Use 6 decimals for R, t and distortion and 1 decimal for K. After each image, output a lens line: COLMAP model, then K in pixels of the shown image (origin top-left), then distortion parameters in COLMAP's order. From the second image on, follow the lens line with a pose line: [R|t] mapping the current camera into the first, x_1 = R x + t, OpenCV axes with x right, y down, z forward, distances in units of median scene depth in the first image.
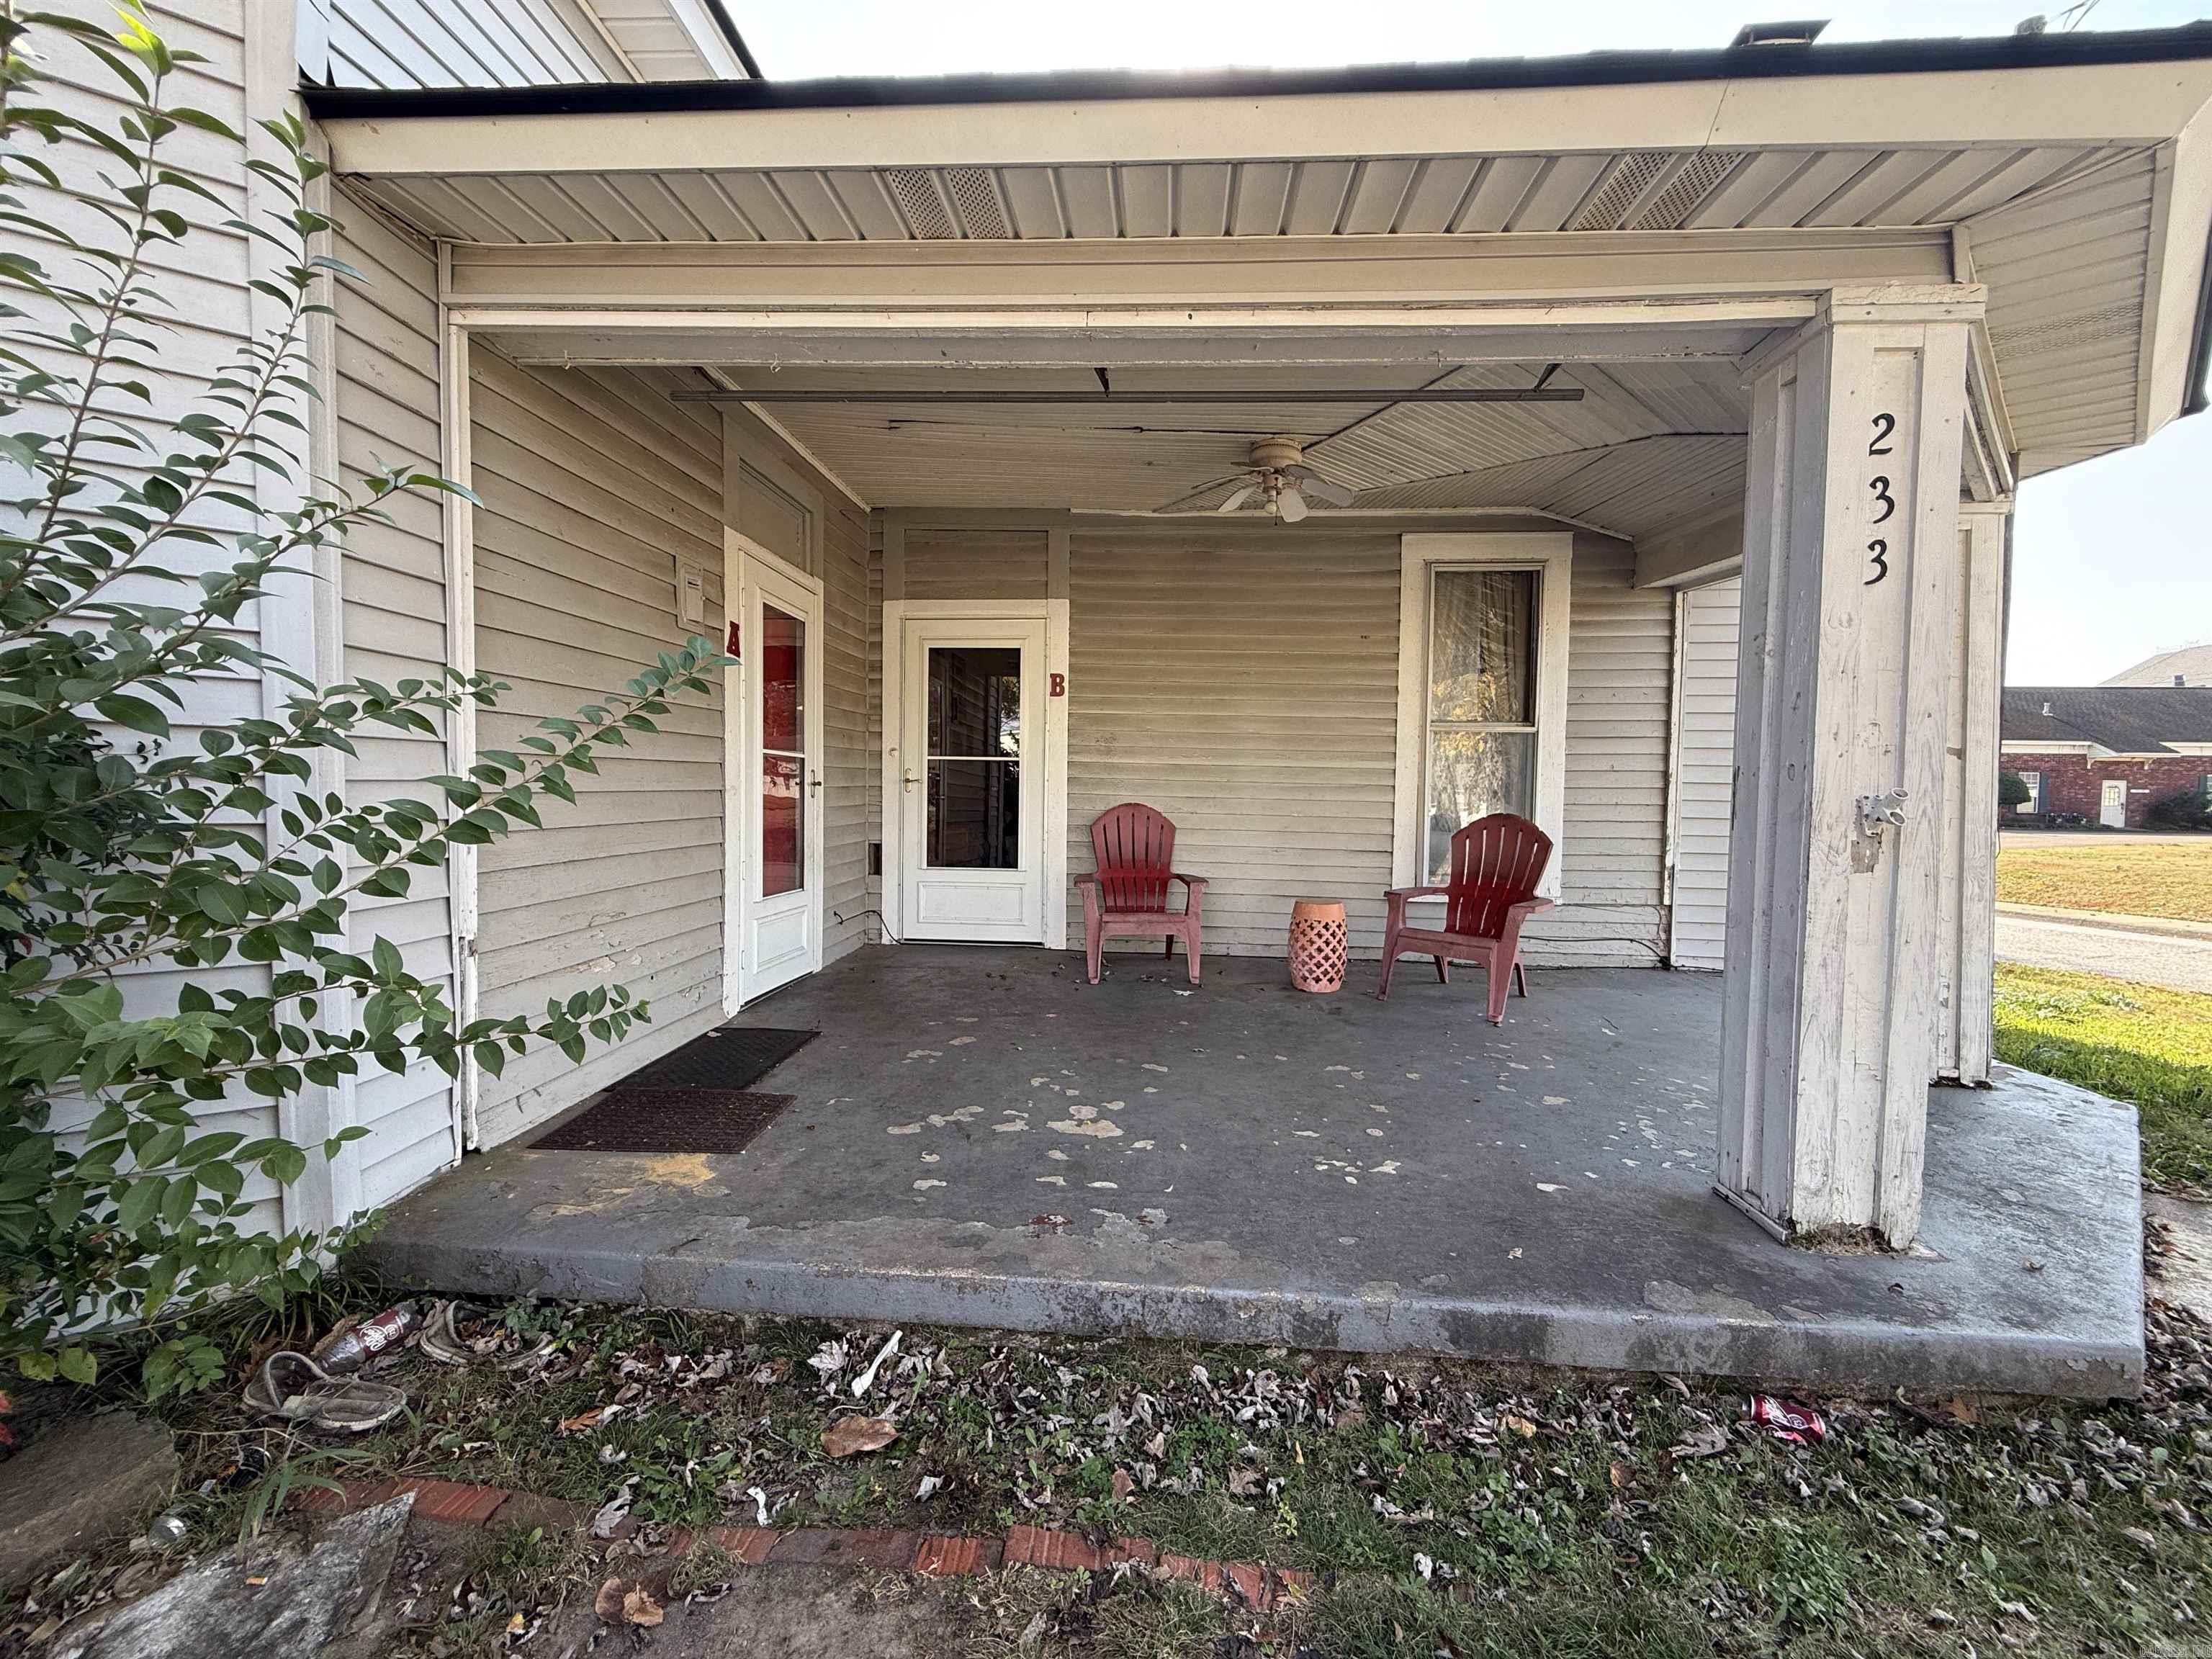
lens RADIAL K [[880.8, 0, 1116.6], [0, 880.8, 822.1], [0, 0, 1]] dist [-0.000816, -0.000174]
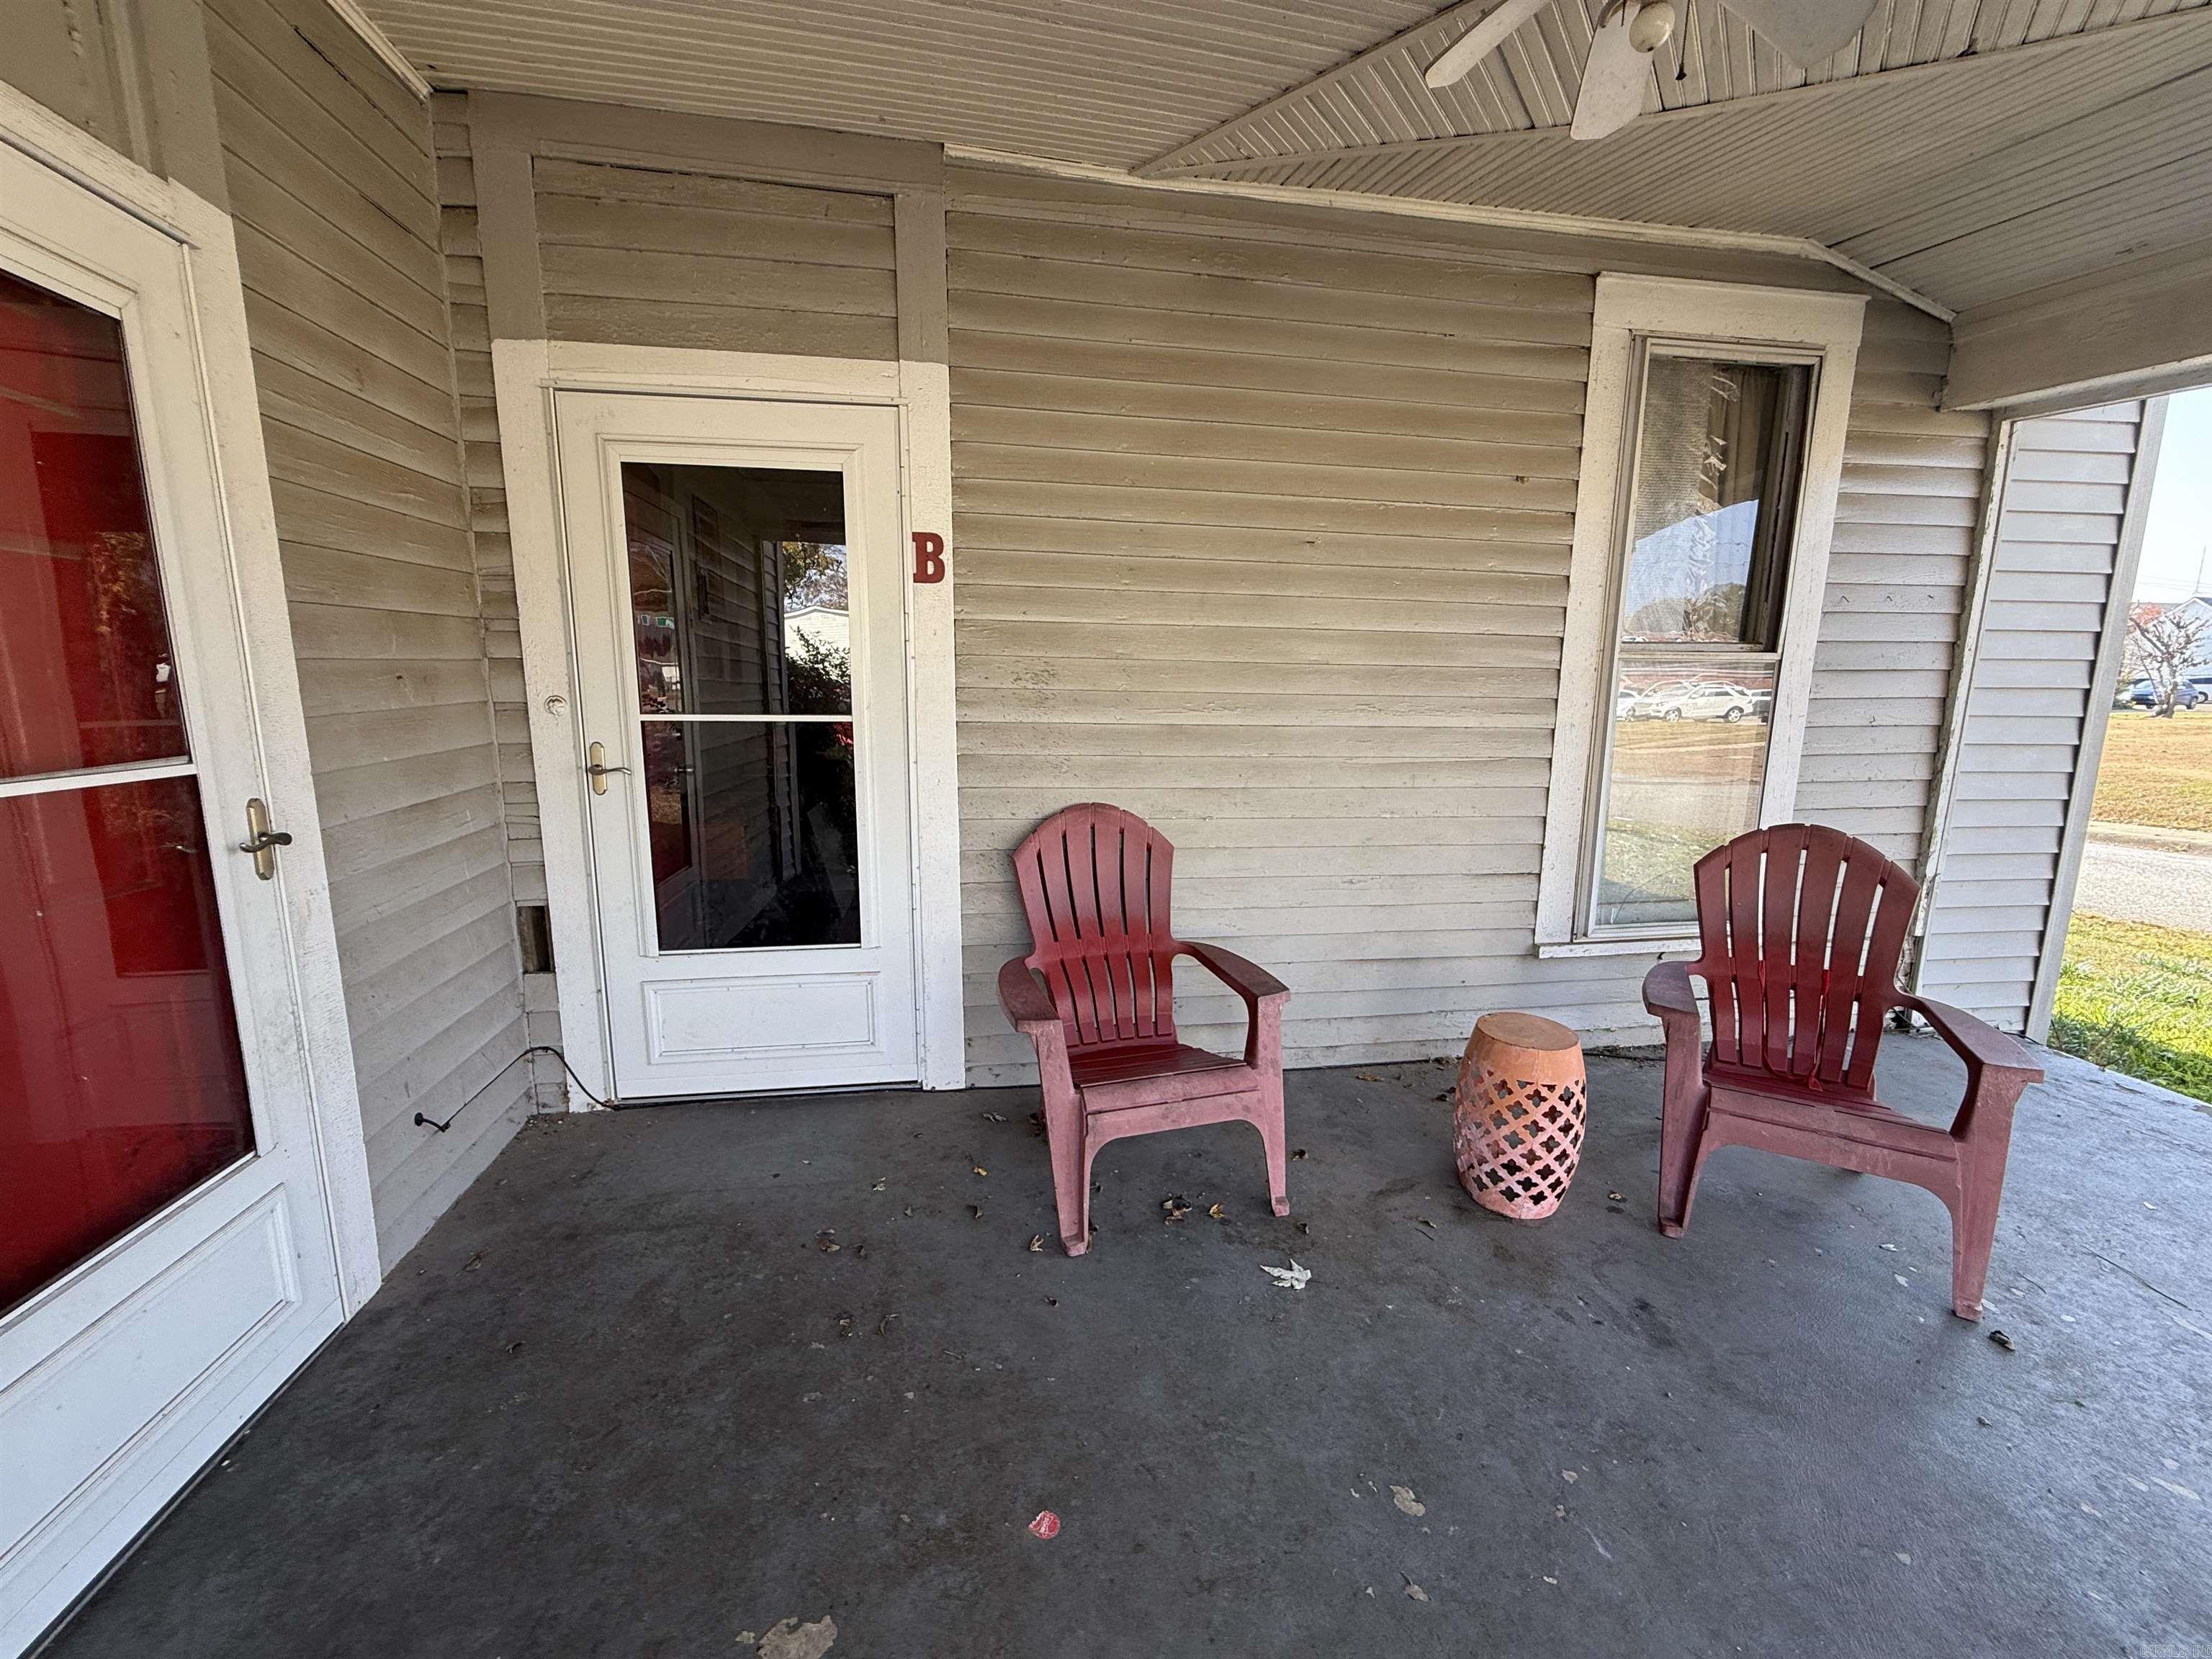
lens RADIAL K [[880.8, 0, 1105.1], [0, 880.8, 827.0], [0, 0, 1]] dist [-0.000816, -0.000174]
pose [[0.974354, -0.043547, 0.220767, -0.085827], [0.012448, 0.990025, 0.140344, -0.079121], [-0.224676, -0.133996, 0.965176, 0.511099]]
